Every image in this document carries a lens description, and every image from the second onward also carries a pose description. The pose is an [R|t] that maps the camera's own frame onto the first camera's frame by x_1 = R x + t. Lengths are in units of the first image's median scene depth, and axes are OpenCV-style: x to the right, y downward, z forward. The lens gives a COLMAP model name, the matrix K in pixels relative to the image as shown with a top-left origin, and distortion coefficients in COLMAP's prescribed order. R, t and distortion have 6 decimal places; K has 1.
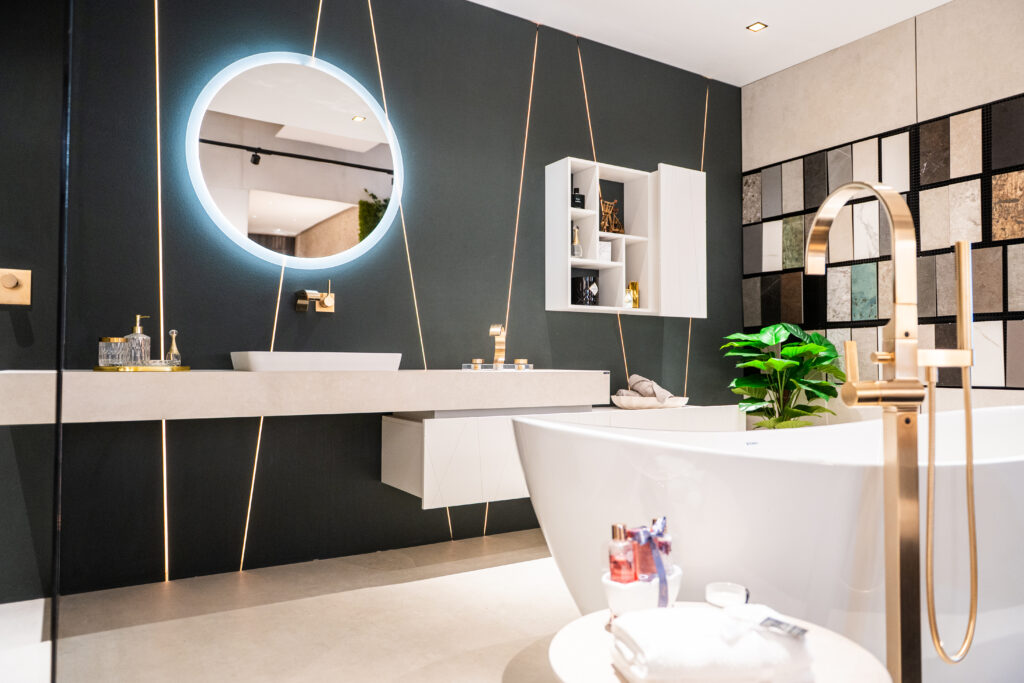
lens RADIAL K [[718.8, 0, 521.6], [0, 718.8, 340.4], [0, 0, 1]] dist [0.002110, 0.001565]
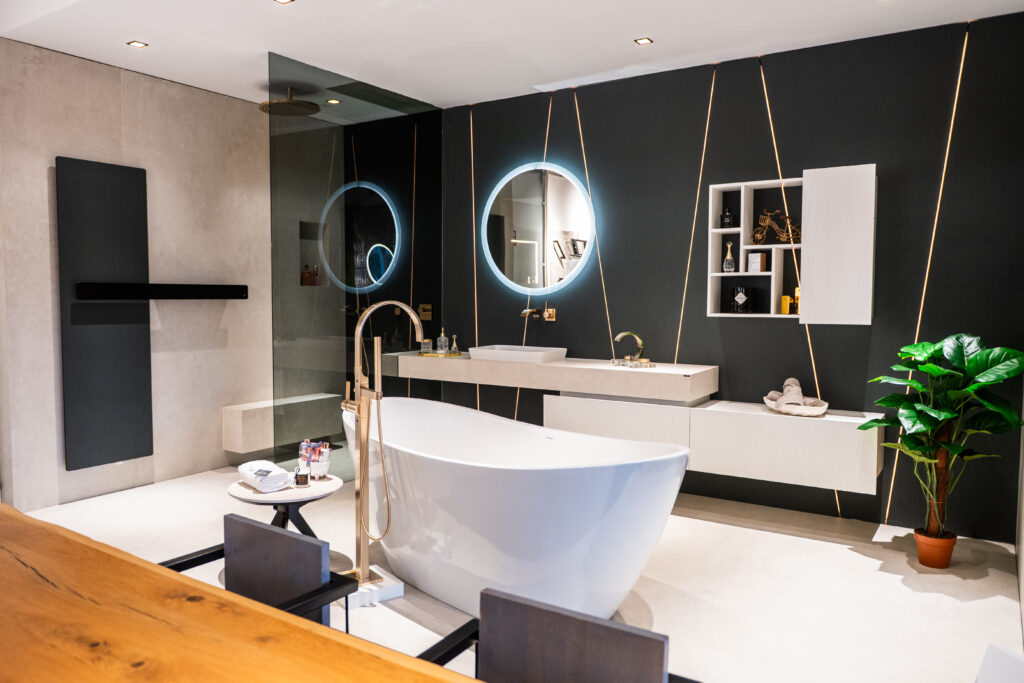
lens RADIAL K [[718.8, 0, 521.6], [0, 718.8, 340.4], [0, 0, 1]] dist [0.002110, 0.001565]
pose [[0.418175, 0.055923, -0.906643, 0.958696], [0.026943, 0.996900, 0.073917, -0.096685], [0.907967, -0.055338, 0.415373, 0.226517]]
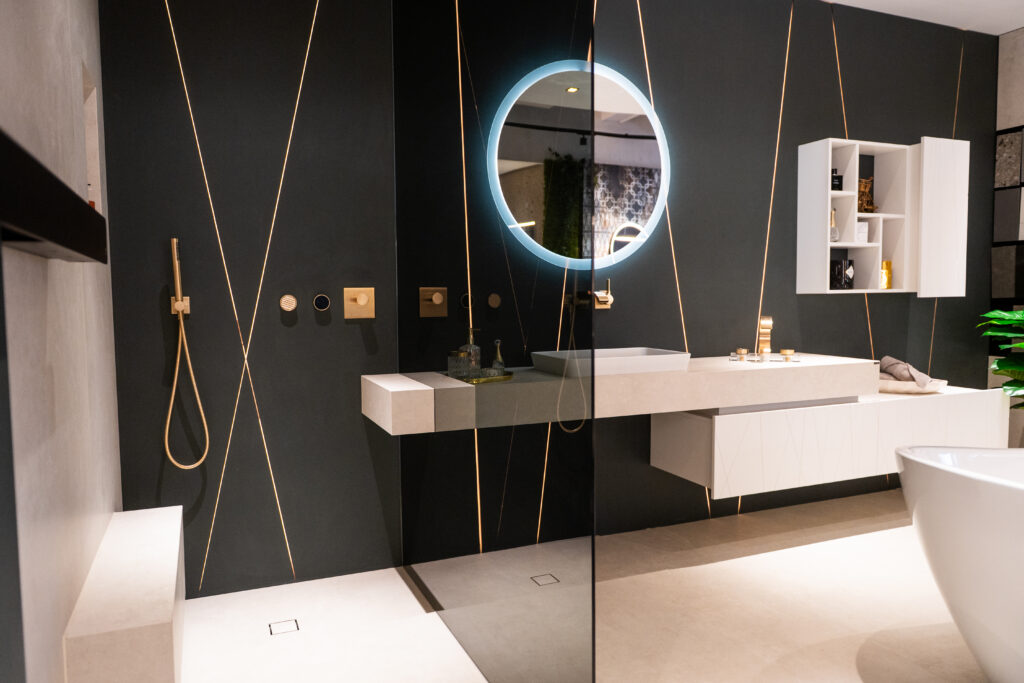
lens RADIAL K [[732.9, 0, 512.0], [0, 732.9, 341.5], [0, 0, 1]] dist [-0.005405, 0.000200]
pose [[0.985511, -0.001092, -0.169605, -0.183627], [0.017963, 0.995027, 0.097973, -0.082291], [0.168655, -0.099600, 0.980630, -0.069705]]
